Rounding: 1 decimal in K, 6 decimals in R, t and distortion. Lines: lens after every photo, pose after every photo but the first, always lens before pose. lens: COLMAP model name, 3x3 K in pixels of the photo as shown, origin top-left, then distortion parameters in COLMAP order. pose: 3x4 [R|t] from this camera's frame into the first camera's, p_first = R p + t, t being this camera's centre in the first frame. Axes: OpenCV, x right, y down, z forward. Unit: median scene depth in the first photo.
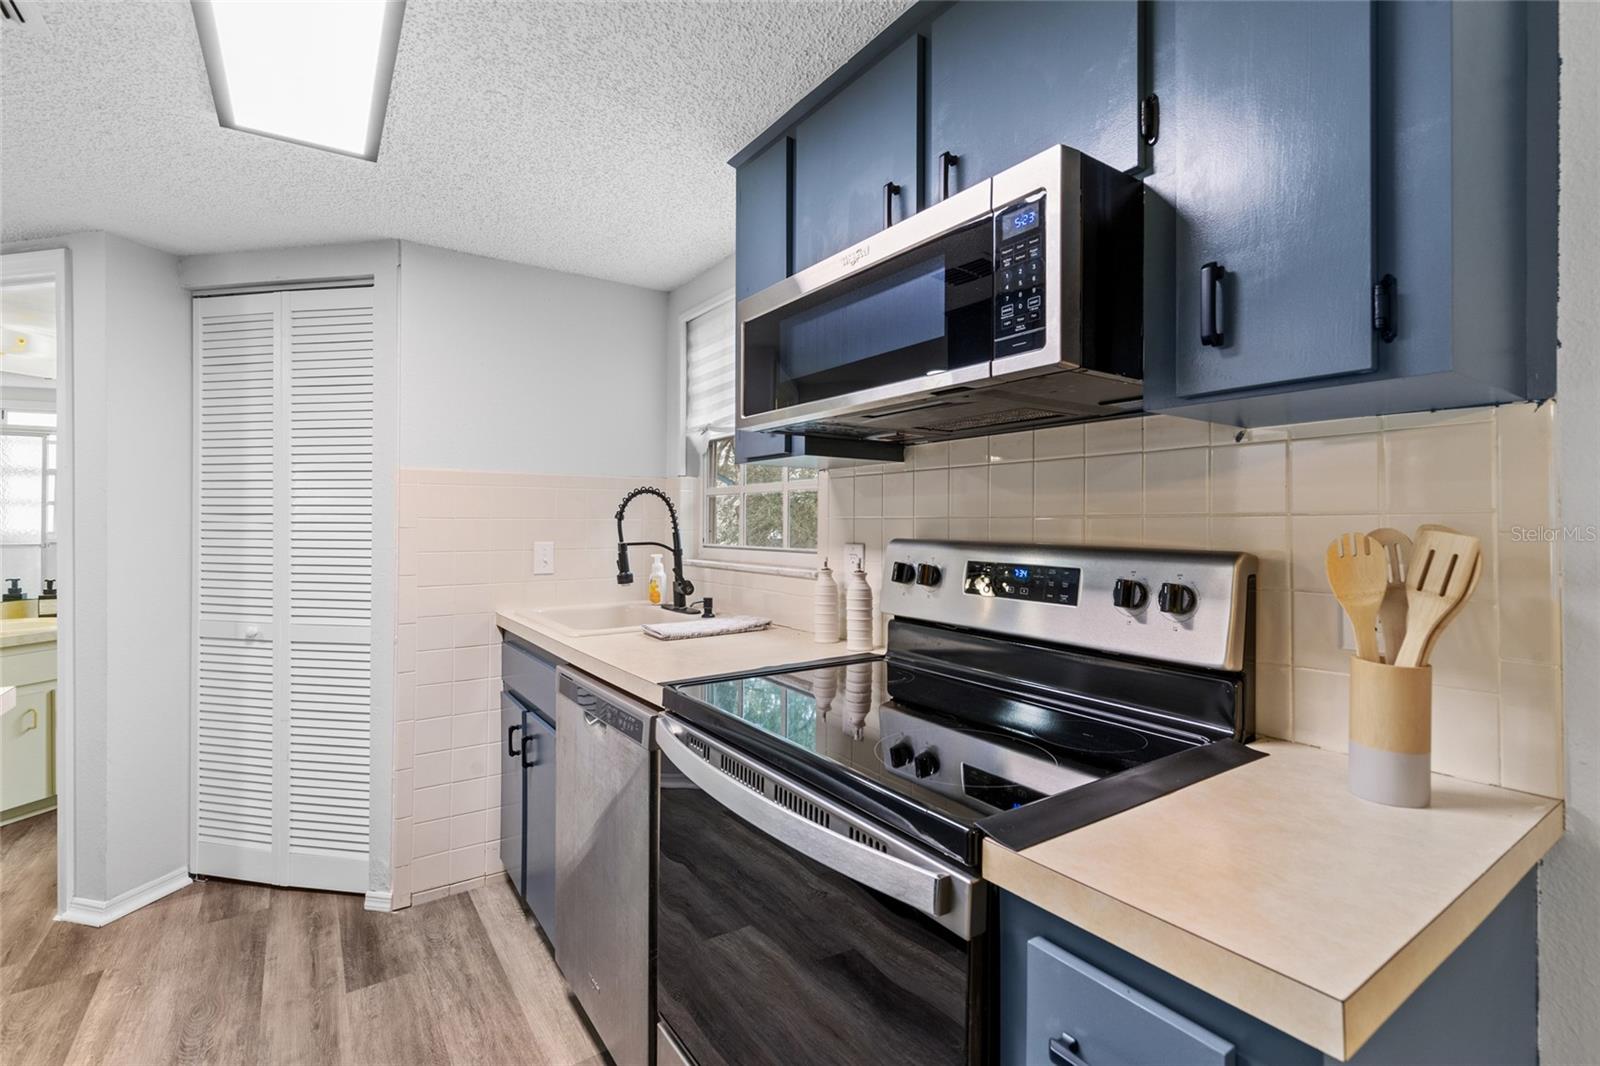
lens RADIAL K [[722.0, 0, 793.2], [0, 722.0, 518.4], [0, 0, 1]] dist [0.006249, -0.000038]
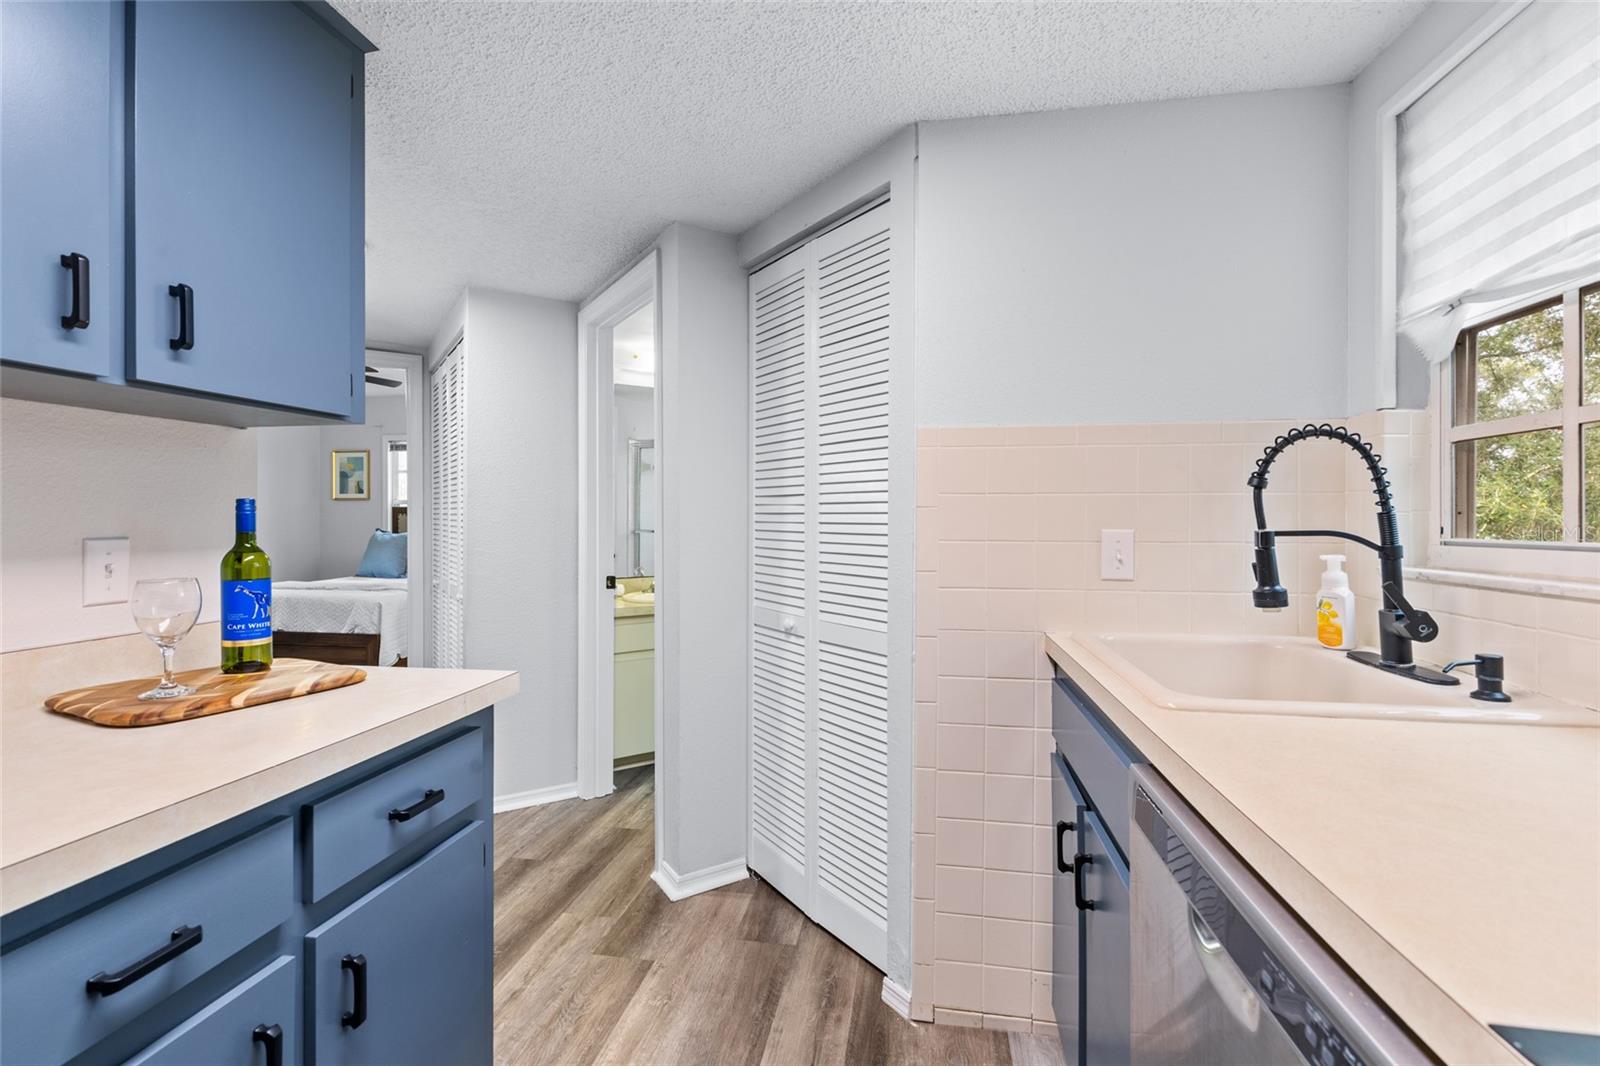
lens RADIAL K [[722.0, 0, 801.0], [0, 722.0, 512.5], [0, 0, 1]] dist [0.006249, -0.000038]
pose [[0.717553, -0.006004, -0.696478, -0.110072], [0.002571, 0.999979, -0.005971, 0.022804], [0.696499, 0.002494, 0.717554, 0.379677]]
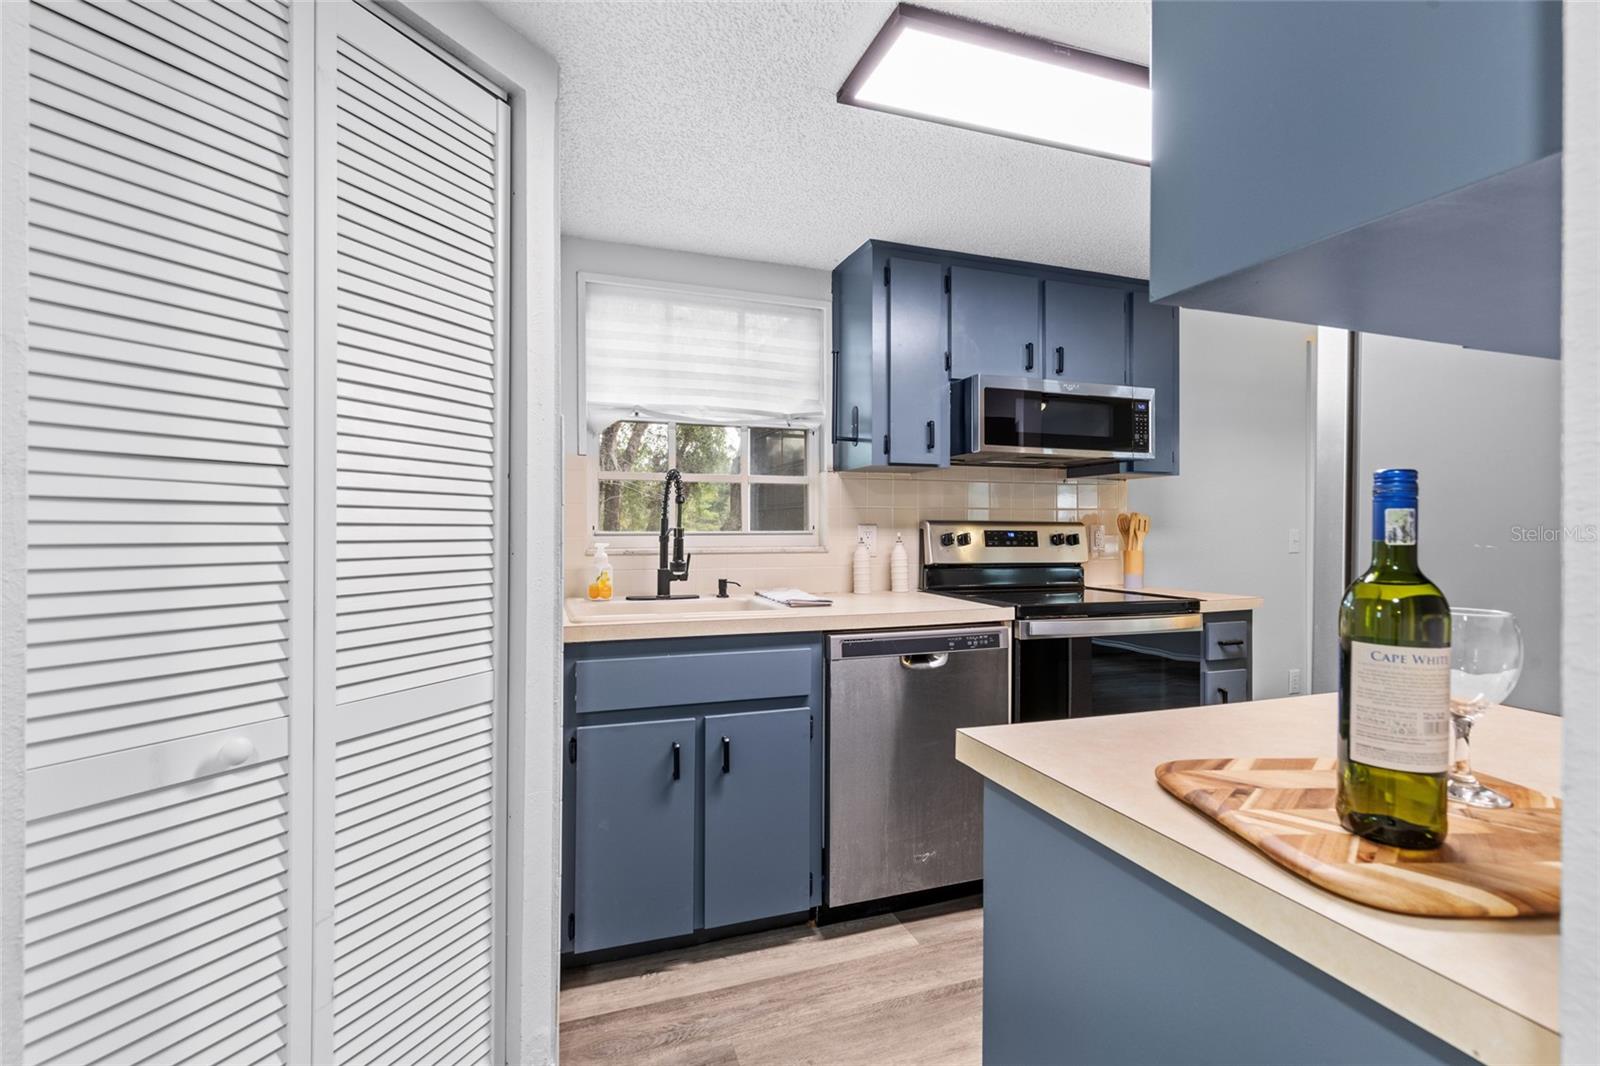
lens RADIAL K [[722.0, 0, 796.6], [0, 722.0, 524.7], [0, 0, 1]] dist [0.006249, -0.000038]
pose [[0.256874, 0.001248, 0.966444, -1.117071], [-0.006374, 0.999980, 0.000403, 0.028366], [-0.966424, -0.006263, 0.256877, 0.621210]]
